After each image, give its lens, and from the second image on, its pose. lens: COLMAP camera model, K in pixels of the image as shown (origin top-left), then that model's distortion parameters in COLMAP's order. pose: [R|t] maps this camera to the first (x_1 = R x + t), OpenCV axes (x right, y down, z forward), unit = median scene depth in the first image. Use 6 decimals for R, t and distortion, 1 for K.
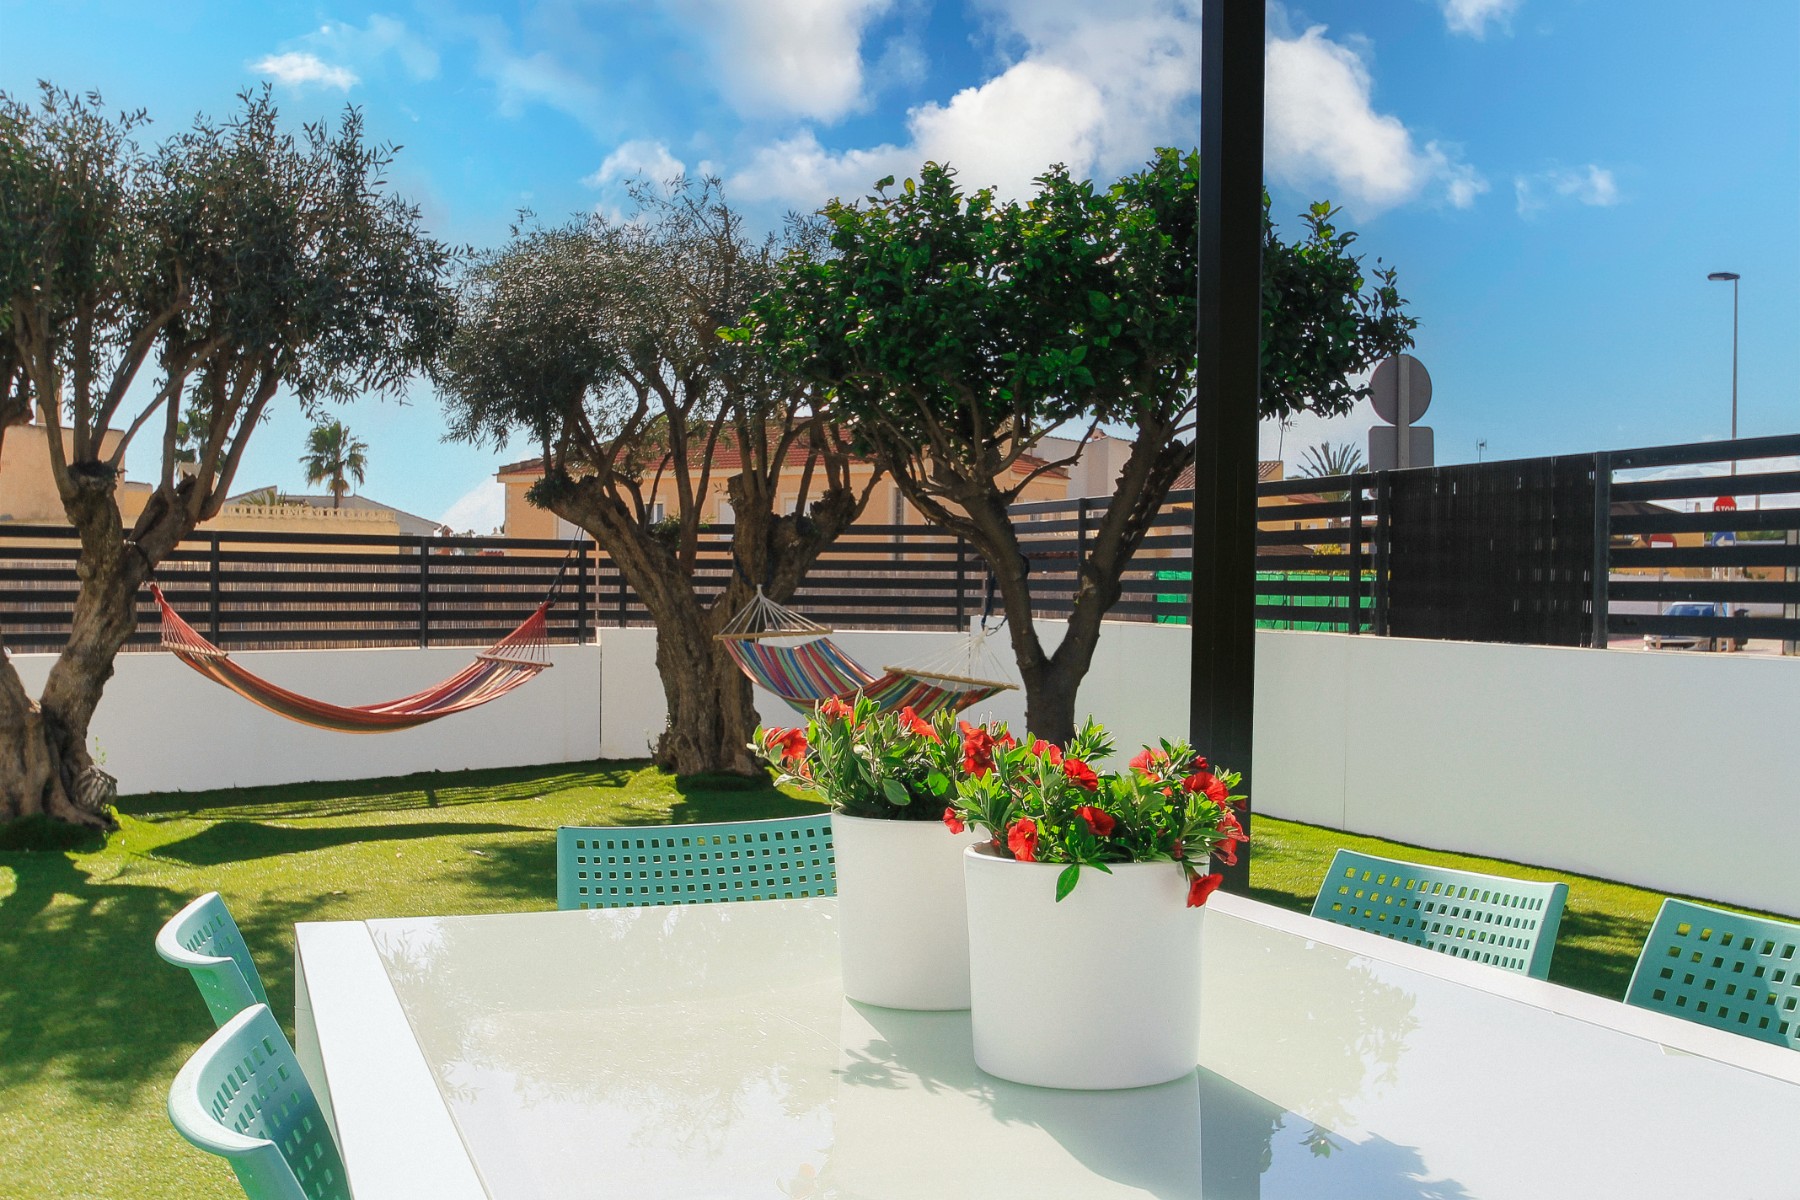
lens RADIAL K [[1928.9, 0, 899.6], [0, 1928.9, 658.9], [0, 0, 1]] dist [-0.136444, 0.008449]
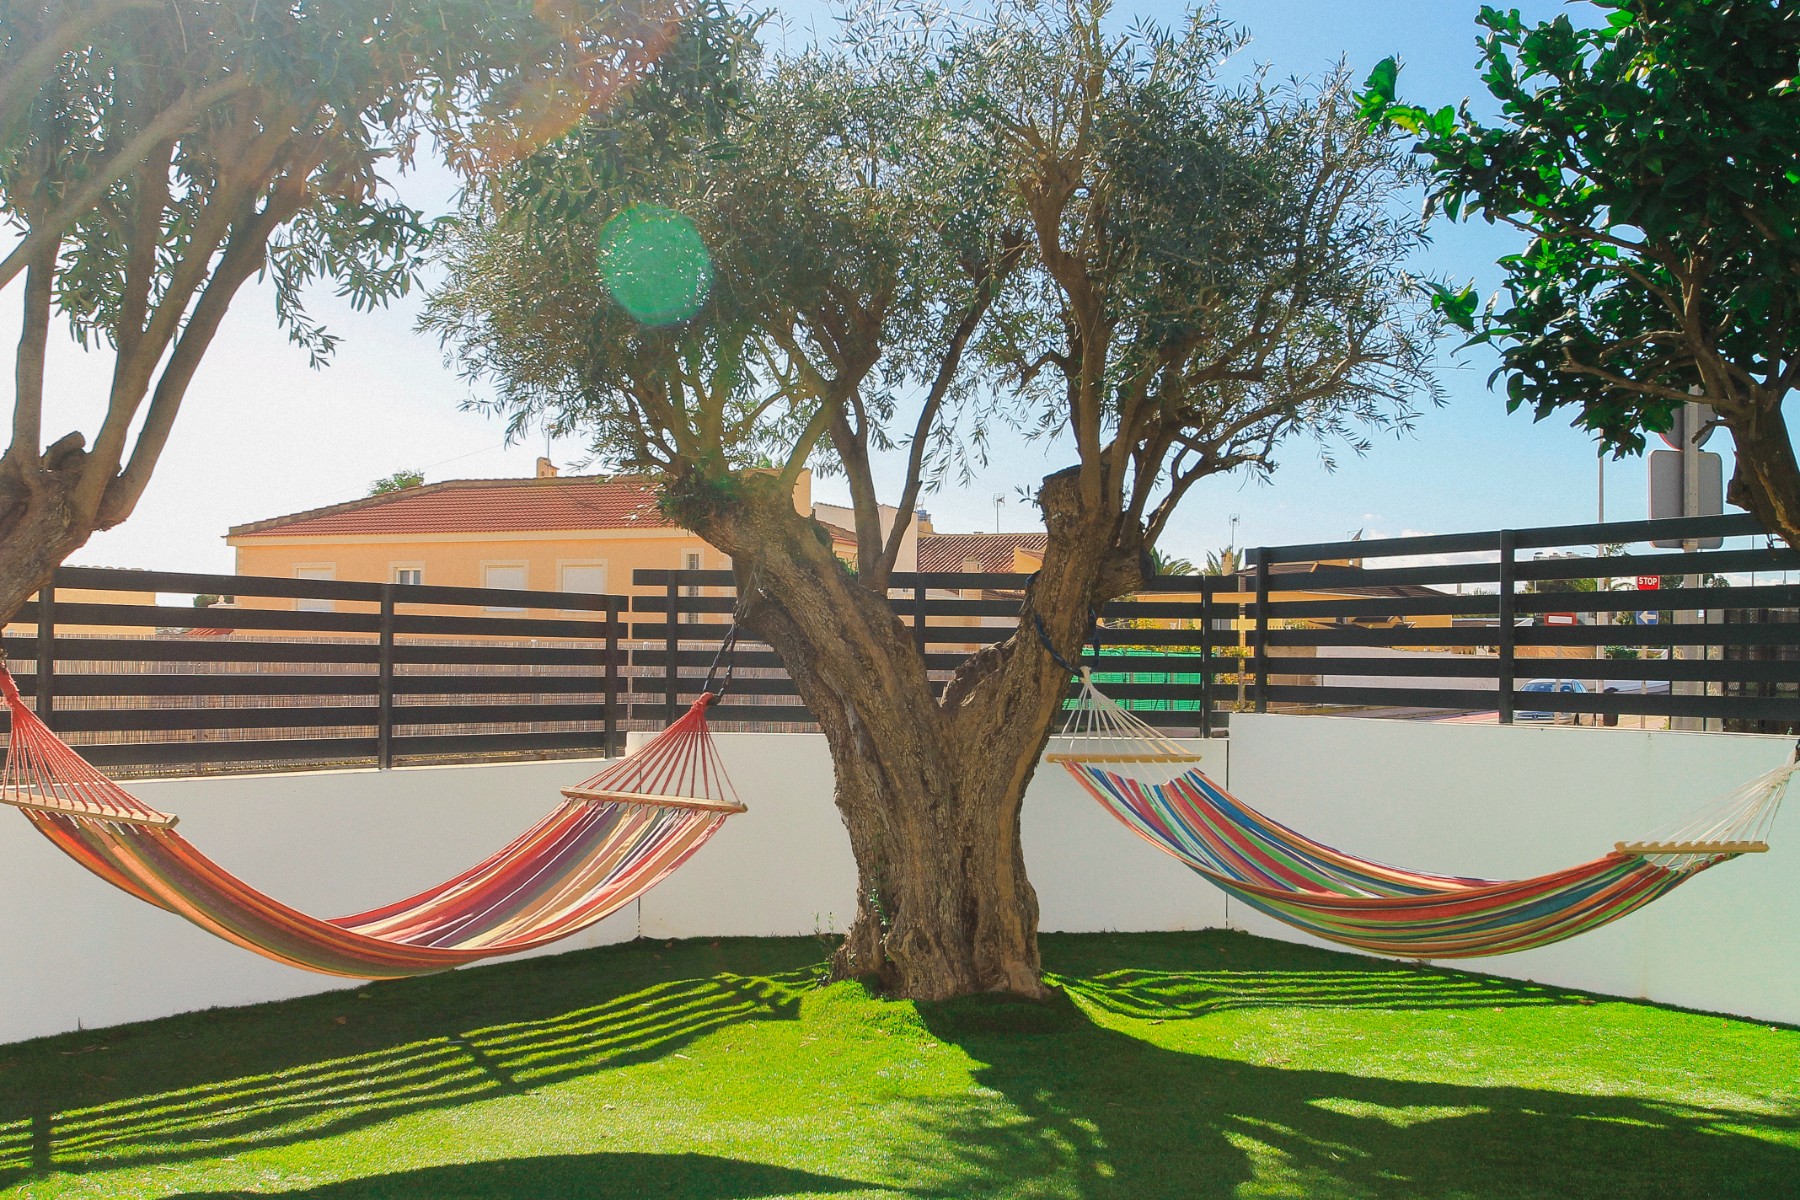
lens RADIAL K [[1928.9, 0, 899.6], [0, 1928.9, 658.9], [0, 0, 1]] dist [-0.136444, 0.008449]
pose [[0.987764, 0.000657, 0.155952, -0.204928], [0.005374, 0.999254, -0.038251, -0.018765], [-0.155861, 0.038621, 0.987024, 0.428706]]
